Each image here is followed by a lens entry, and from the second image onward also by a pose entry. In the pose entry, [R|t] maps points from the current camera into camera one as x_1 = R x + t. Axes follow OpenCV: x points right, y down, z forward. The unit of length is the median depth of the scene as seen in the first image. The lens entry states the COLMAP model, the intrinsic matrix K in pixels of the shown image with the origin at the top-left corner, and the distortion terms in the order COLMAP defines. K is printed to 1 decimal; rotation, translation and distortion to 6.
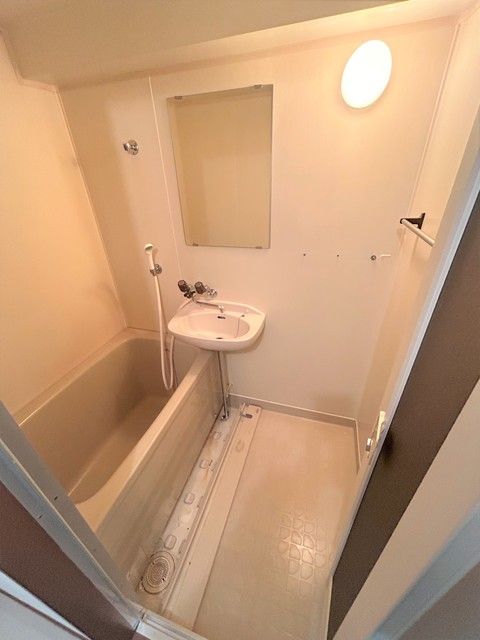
lens RADIAL K [[261.1, 0, 241.8], [0, 261.1, 320.4], [0, 0, 1]] dist [-0.003458, 0.000936]
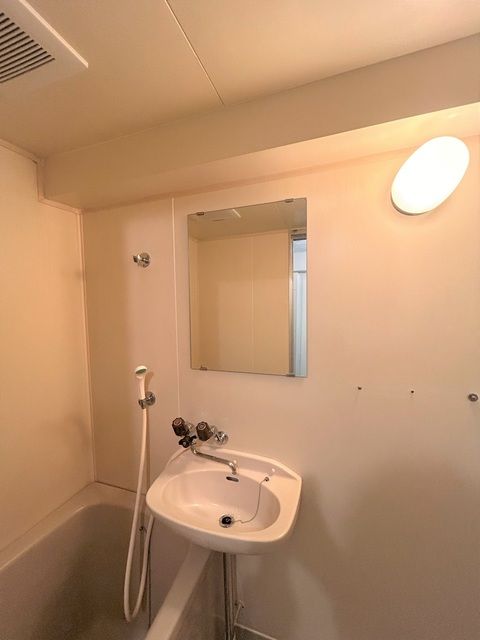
lens RADIAL K [[261.1, 0, 240.0], [0, 261.1, 319.0], [0, 0, 1]] dist [-0.003458, 0.000936]
pose [[0.999192, 0.021576, -0.033916, -0.047149], [-0.034360, 0.896328, -0.442058, -0.085194], [0.020862, 0.442866, 0.896345, 0.252563]]
